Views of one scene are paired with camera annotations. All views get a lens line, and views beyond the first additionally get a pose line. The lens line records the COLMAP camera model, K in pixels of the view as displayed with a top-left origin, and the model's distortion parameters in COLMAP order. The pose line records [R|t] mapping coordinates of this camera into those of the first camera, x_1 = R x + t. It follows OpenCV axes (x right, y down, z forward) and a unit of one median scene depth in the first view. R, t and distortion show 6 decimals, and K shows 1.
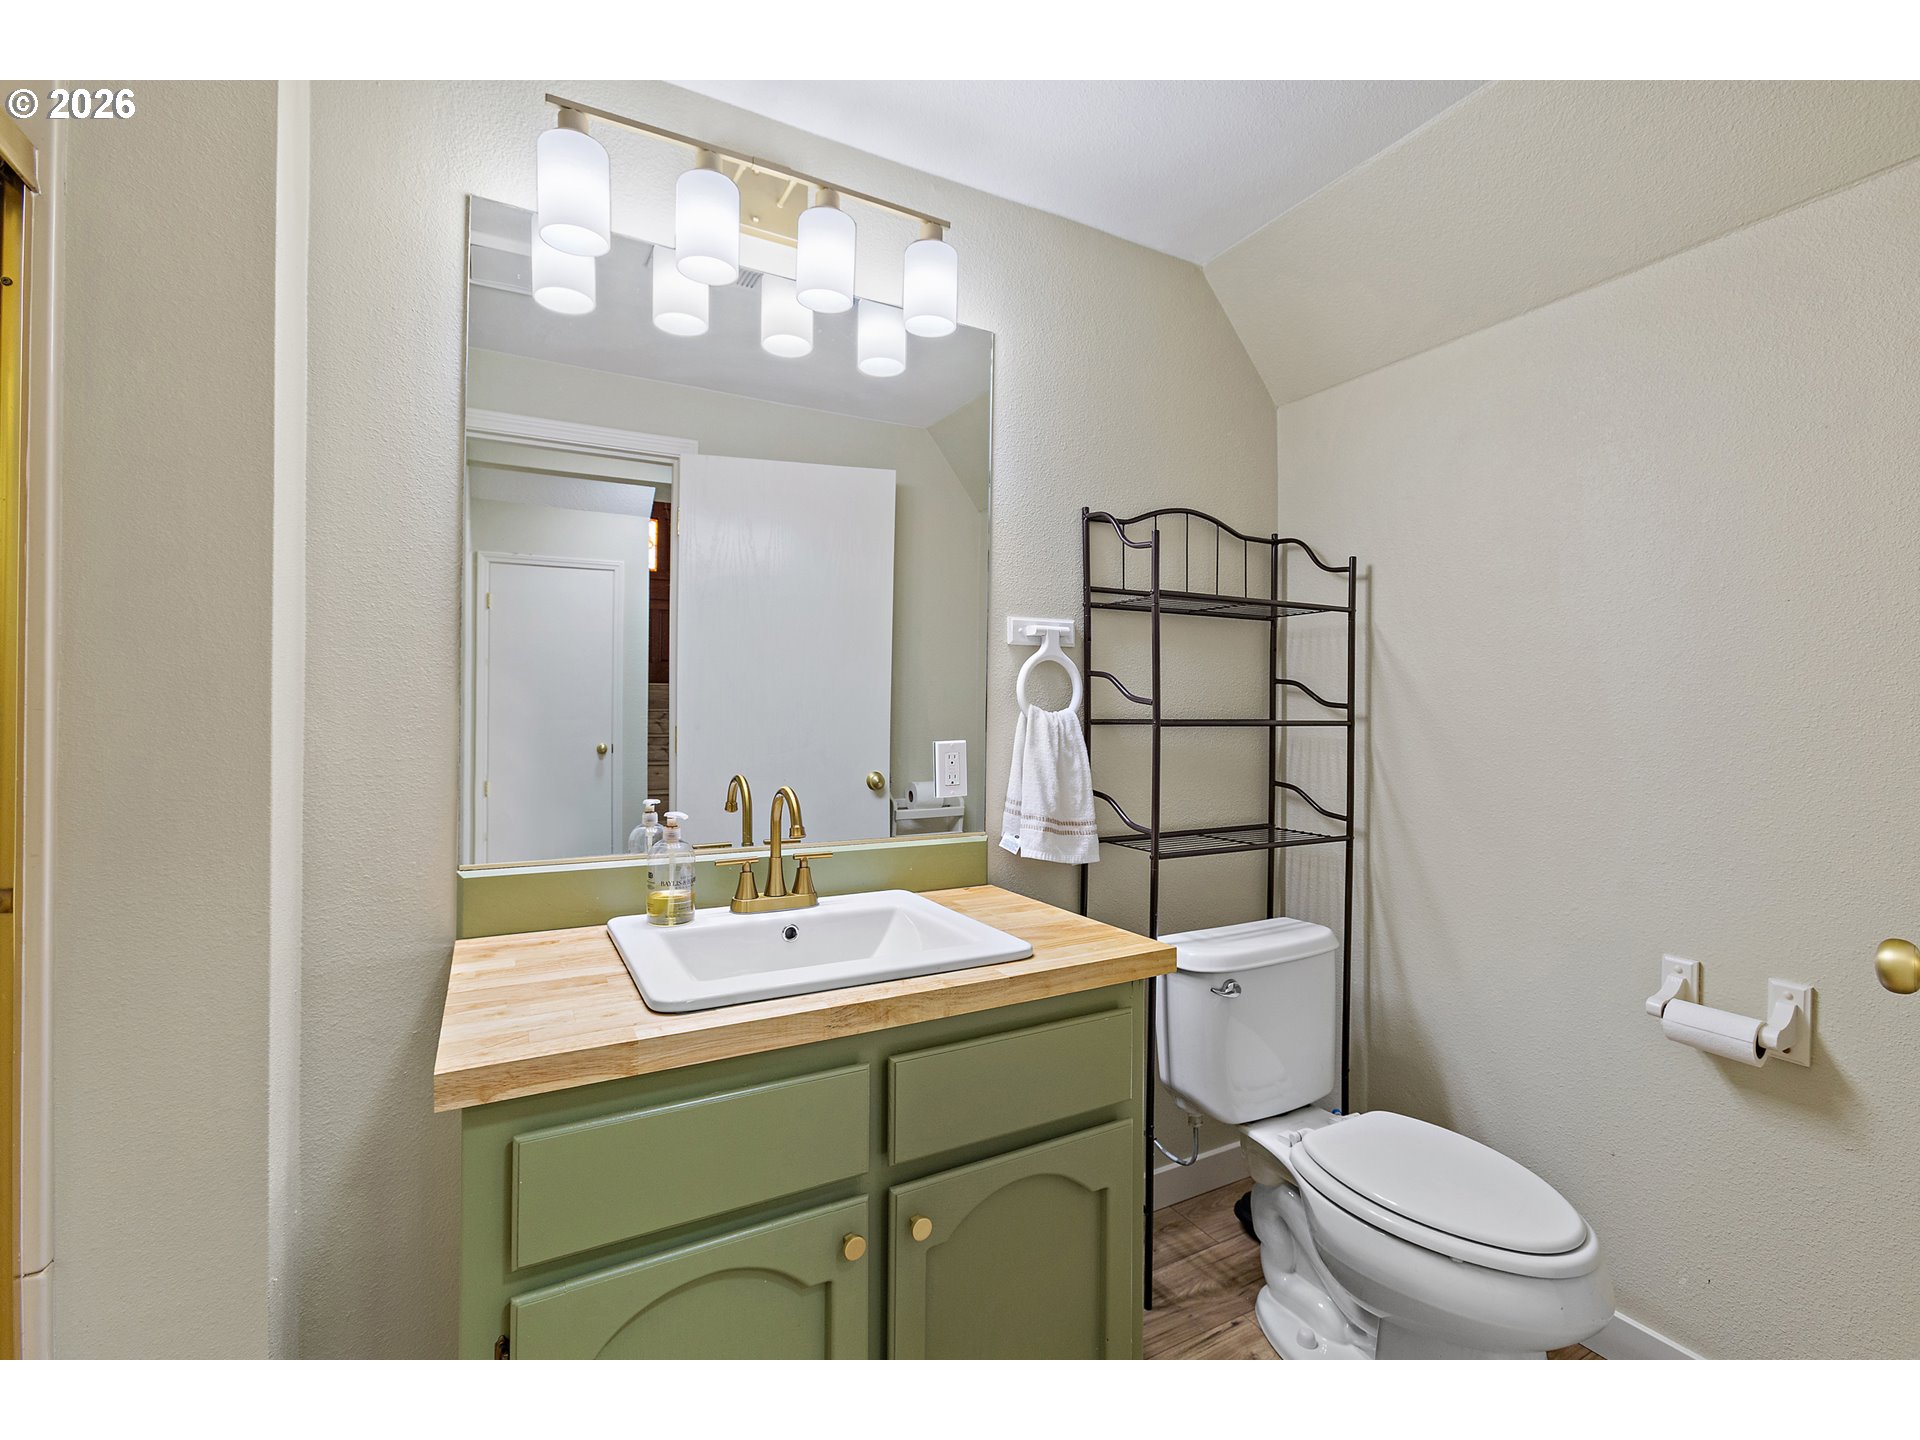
lens RADIAL K [[853.7, 0, 960.0], [0, 853.7, 720.0], [0, 0, 1]] dist [-0.012284, 0.015741]
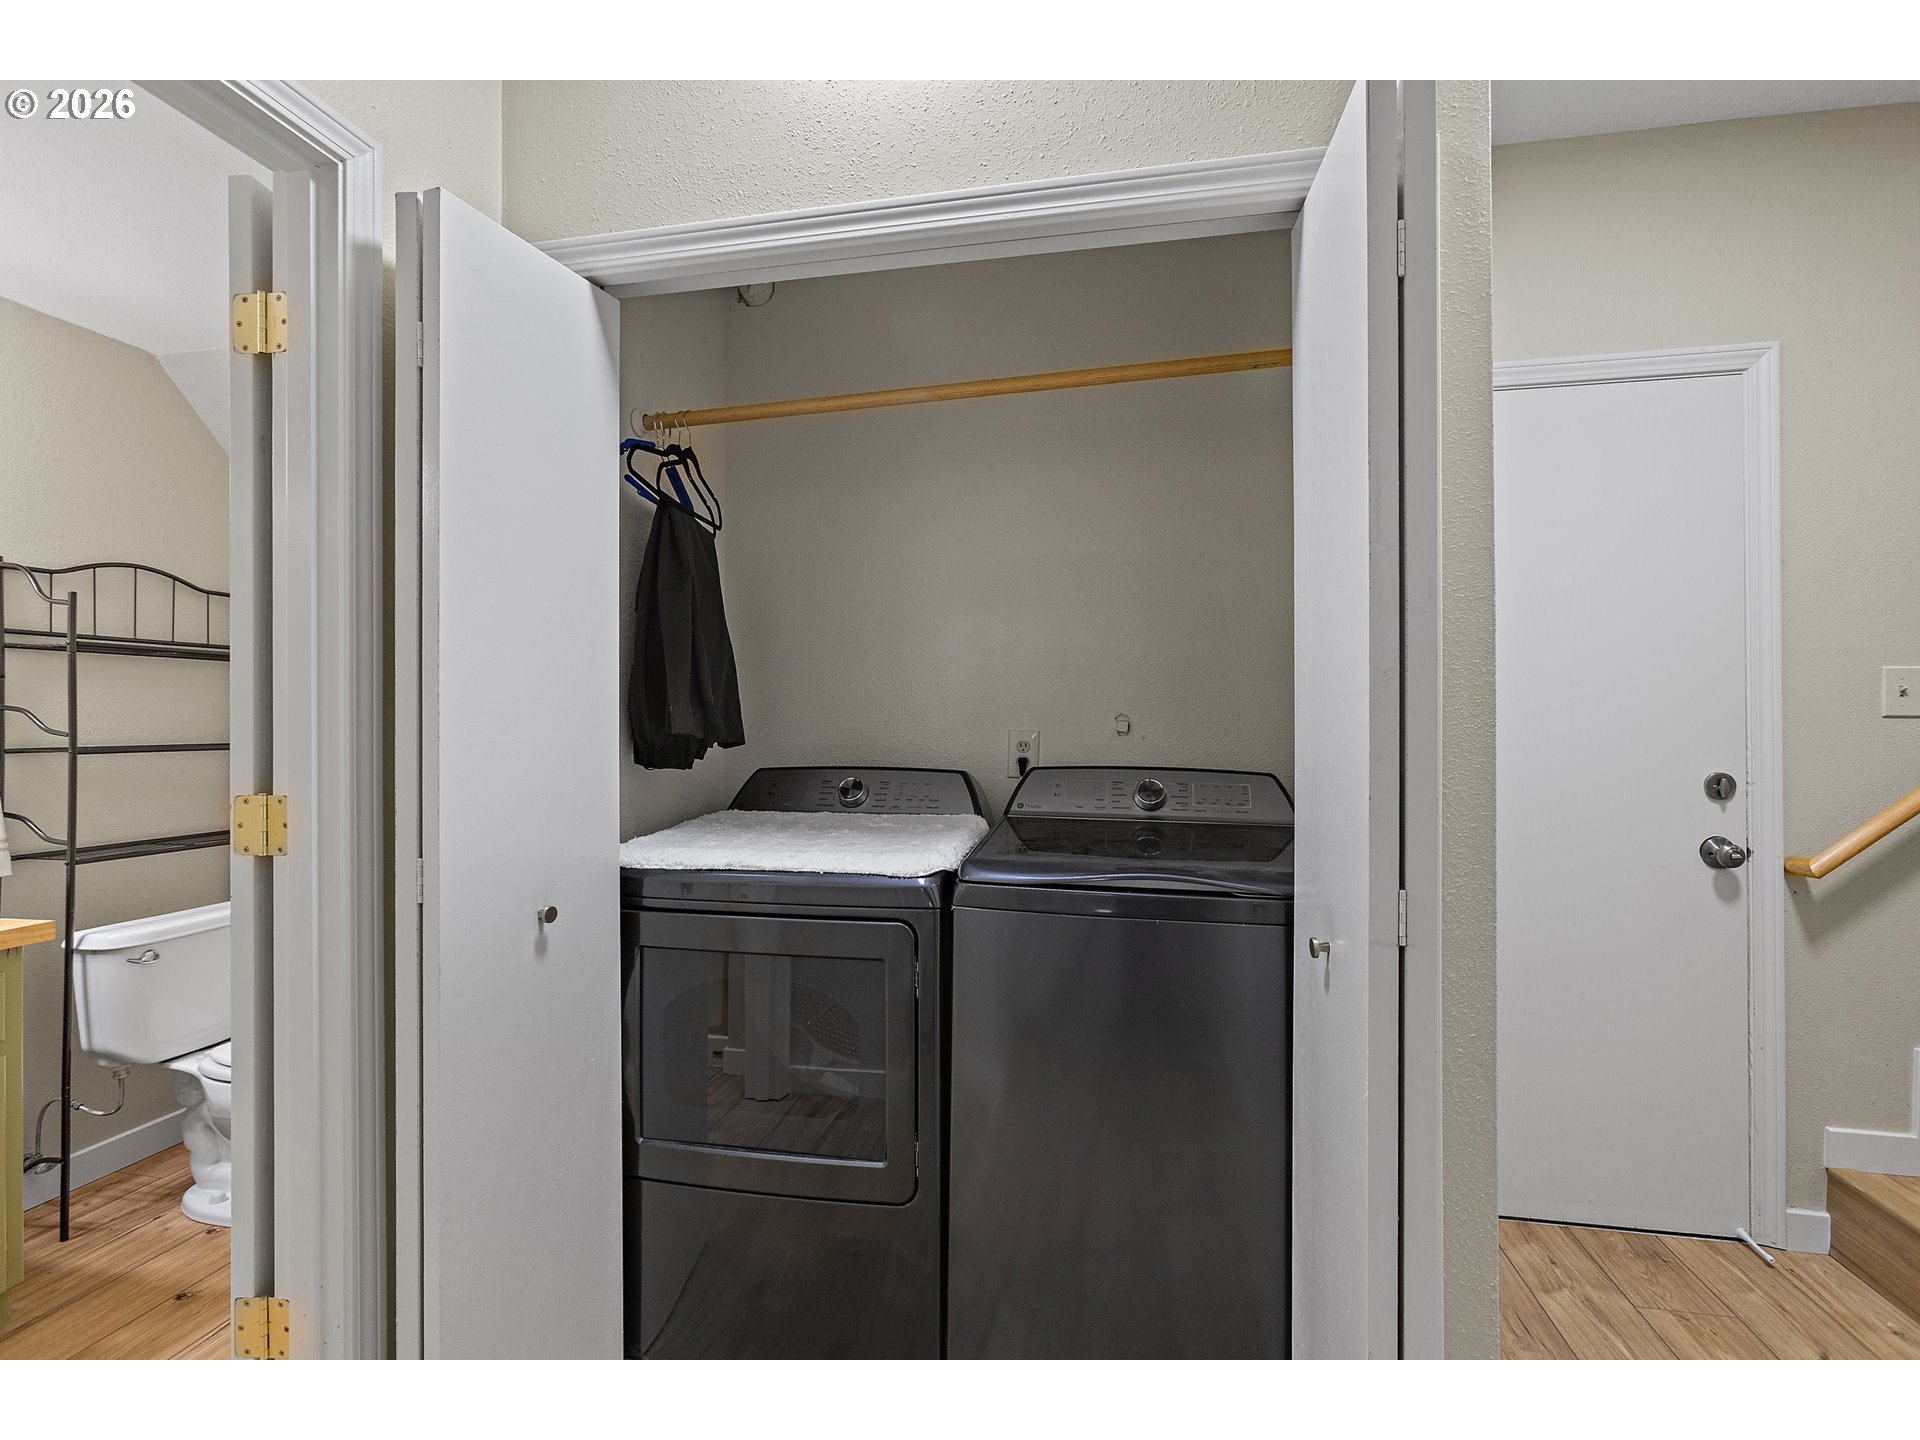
lens RADIAL K [[872.5, 0, 960.0], [0, 872.5, 720.0], [0, 0, 1]] dist [-0.003765, -0.000362]
pose [[0.633993, -0.002924, 0.773333, 0.076547], [0.014030, 0.999872, -0.007722, -0.013063], [-0.773212, 0.015745, 0.633952, -0.735818]]
